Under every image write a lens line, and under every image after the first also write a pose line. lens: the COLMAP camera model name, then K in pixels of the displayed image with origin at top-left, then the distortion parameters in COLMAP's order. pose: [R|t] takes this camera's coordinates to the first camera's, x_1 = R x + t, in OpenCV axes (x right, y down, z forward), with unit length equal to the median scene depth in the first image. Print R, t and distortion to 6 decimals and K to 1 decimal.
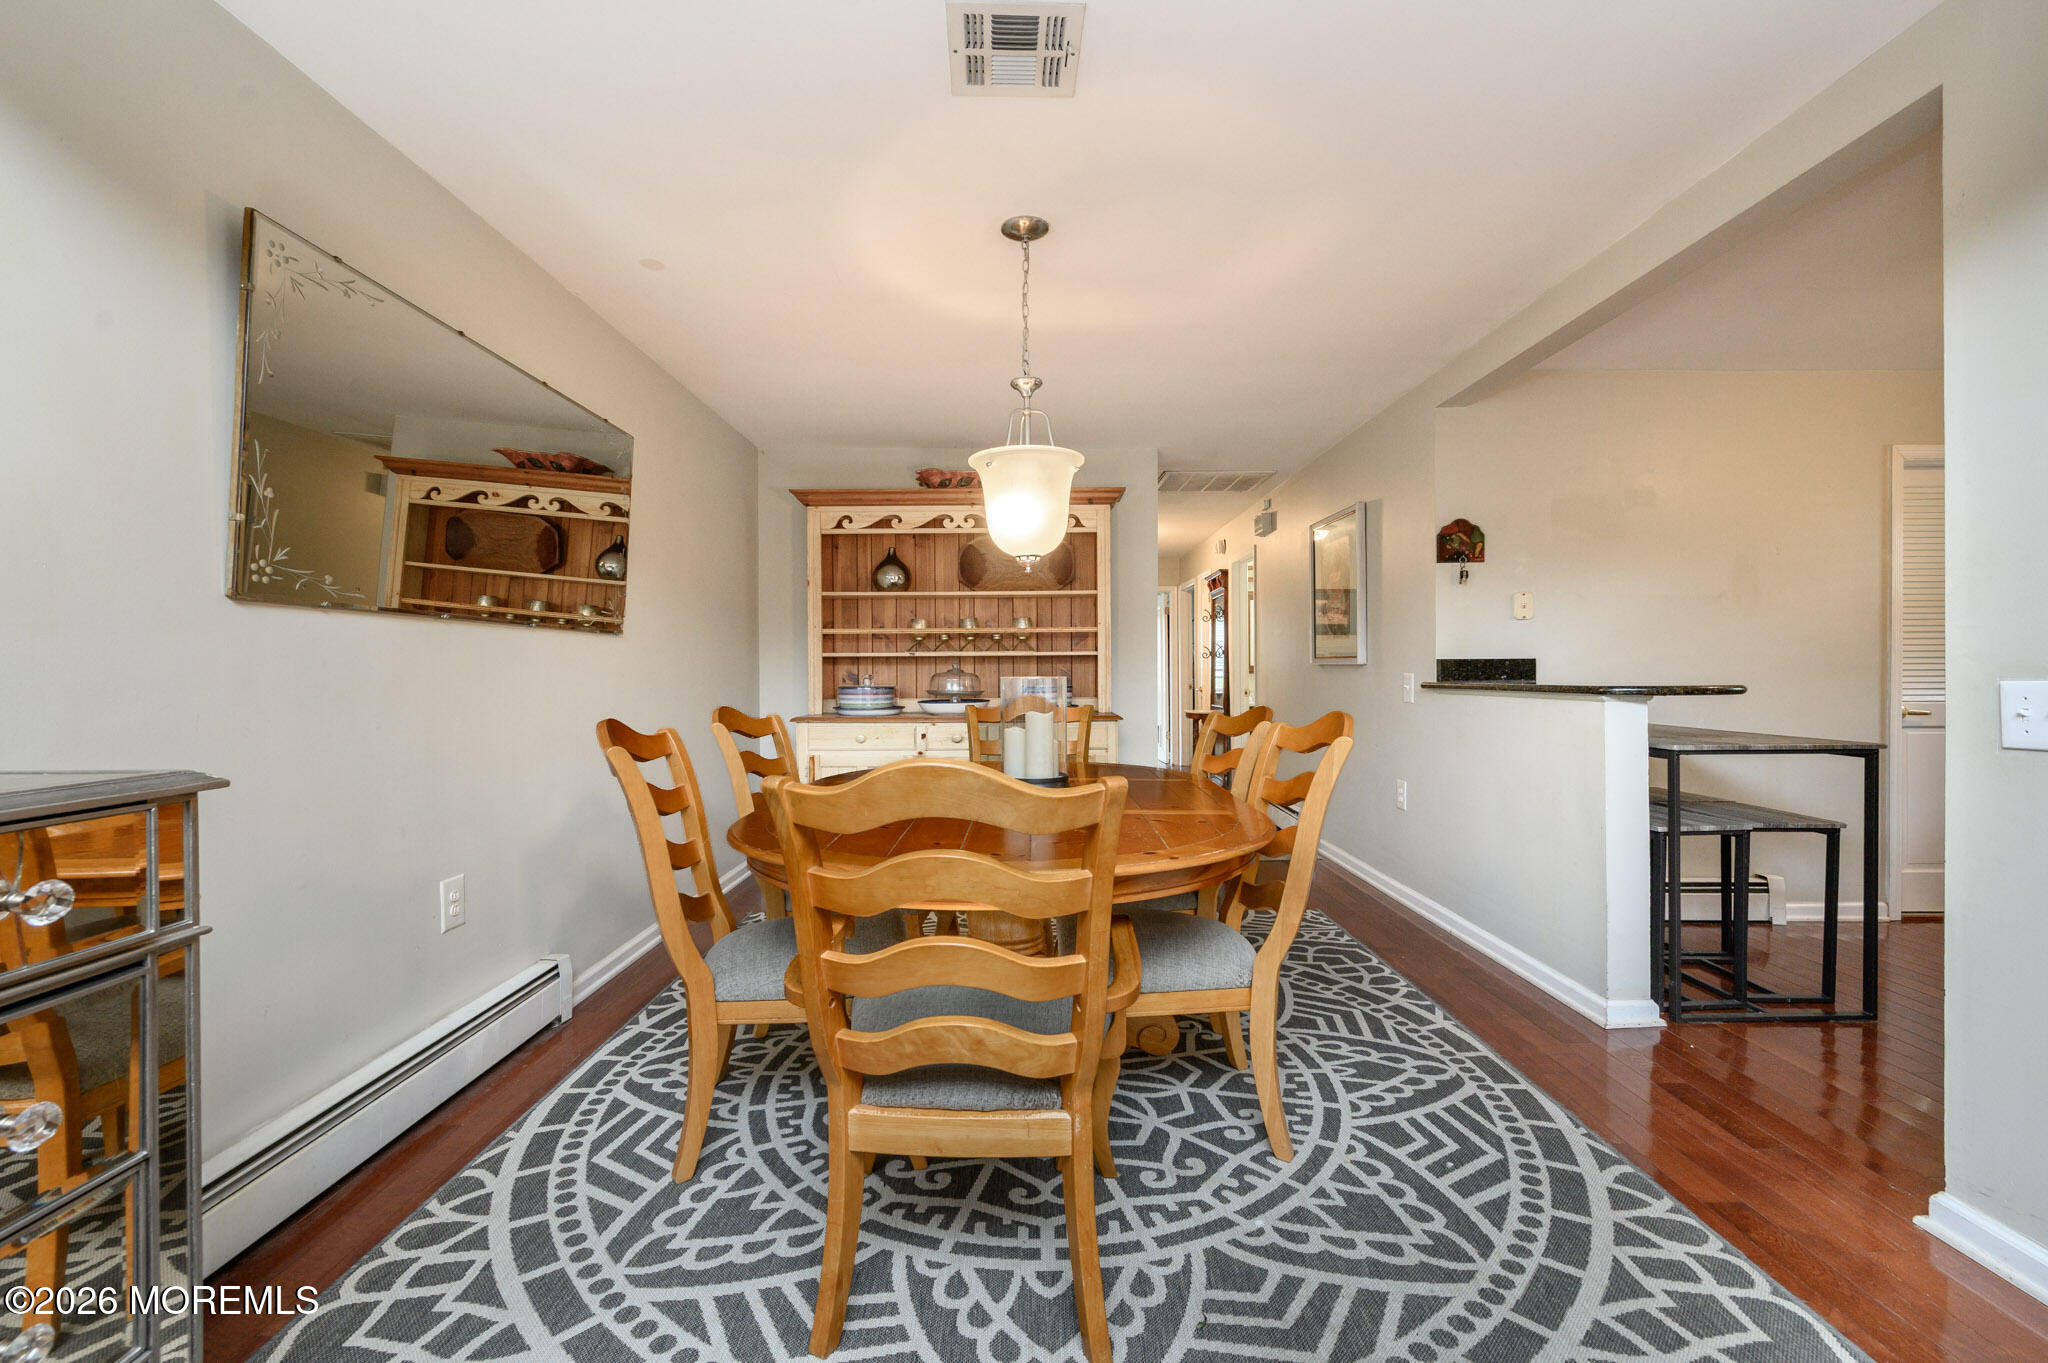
lens RADIAL K [[804.5, 0, 1006.2], [0, 804.5, 677.1], [0, 0, 1]] dist [-0.001292, 0.000023]
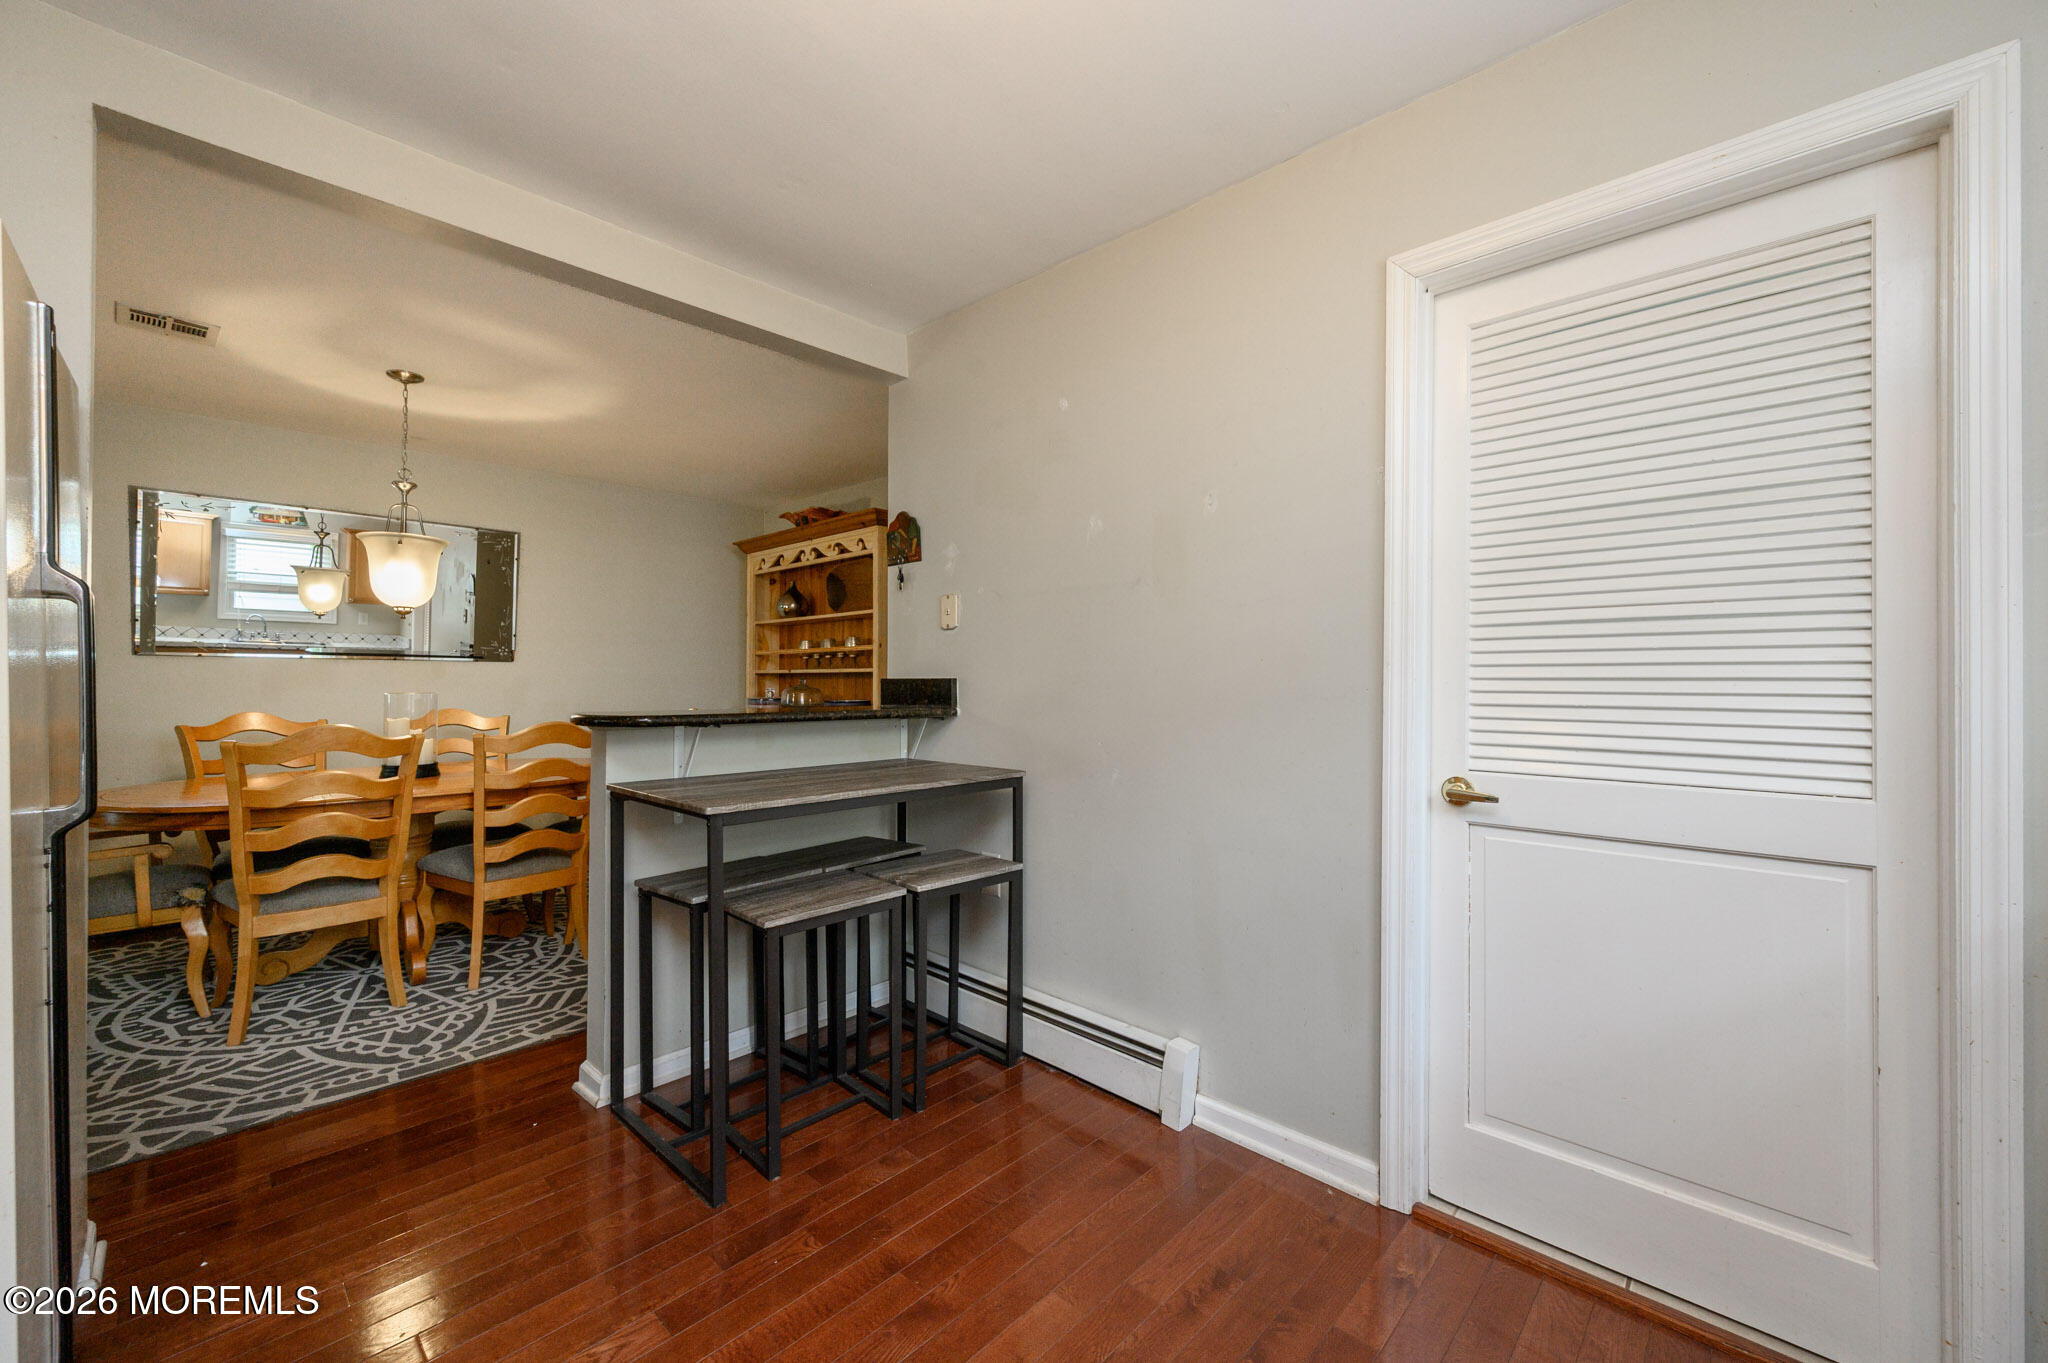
lens RADIAL K [[804.5, 0, 1019.4], [0, 804.5, 678.6], [0, 0, 1]] dist [-0.001292, 0.000023]
pose [[0.749493, 0.002988, -0.662006, 1.951823], [-0.005760, 0.999981, -0.002006, -0.035718], [0.661987, 0.005317, 0.749496, 0.727245]]
